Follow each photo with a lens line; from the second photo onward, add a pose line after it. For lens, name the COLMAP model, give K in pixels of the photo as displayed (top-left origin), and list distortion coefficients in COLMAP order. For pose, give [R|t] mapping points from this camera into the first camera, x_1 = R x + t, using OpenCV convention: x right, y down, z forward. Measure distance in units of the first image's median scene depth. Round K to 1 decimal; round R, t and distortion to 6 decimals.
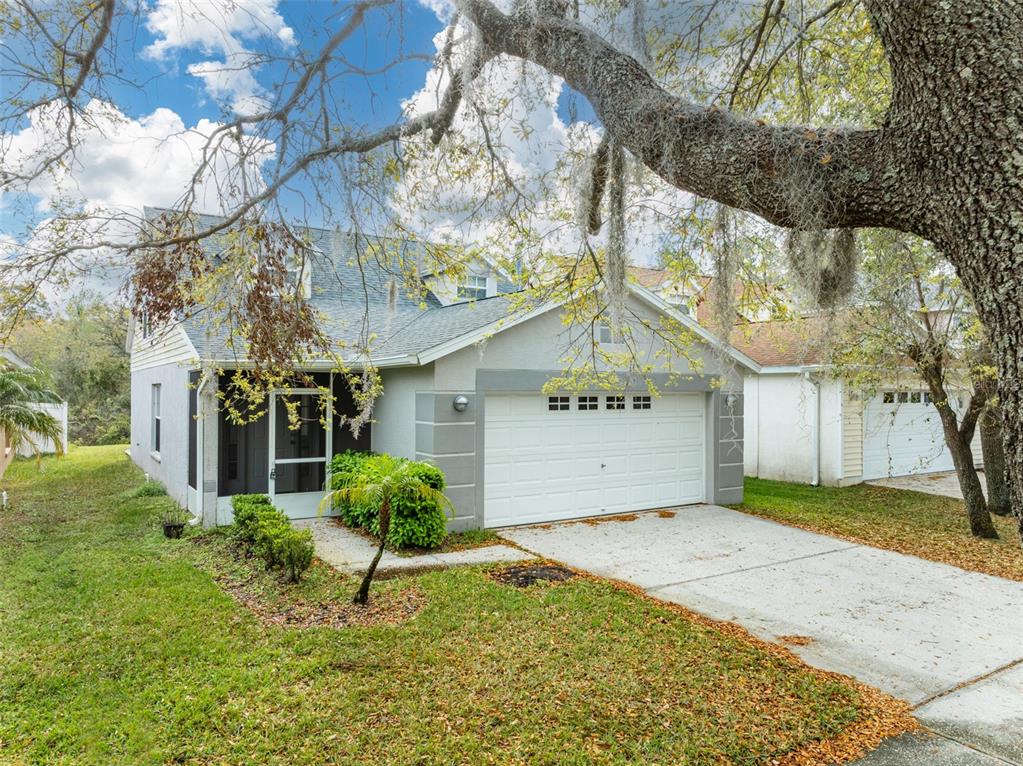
lens RADIAL K [[653.7, 0, 511.5], [0, 653.7, 383.0], [0, 0, 1]] dist [0.017615, 0.000186]
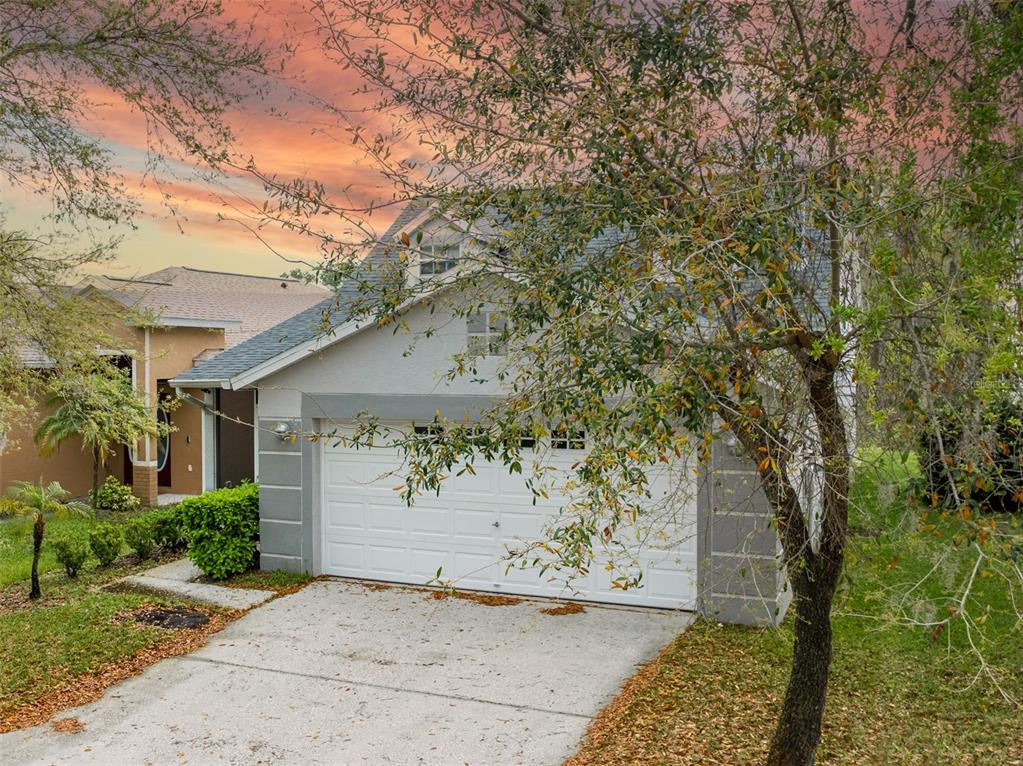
lens RADIAL K [[948.3, 0, 511.5], [0, 948.3, 383.0], [0, 0, 1]] dist [-0.009869, -0.020970]
pose [[0.593368, 0.011445, -0.804850, 1.057960], [0.012661, 0.999643, 0.023549, -0.056658], [0.804832, -0.024163, 0.593011, 0.429430]]
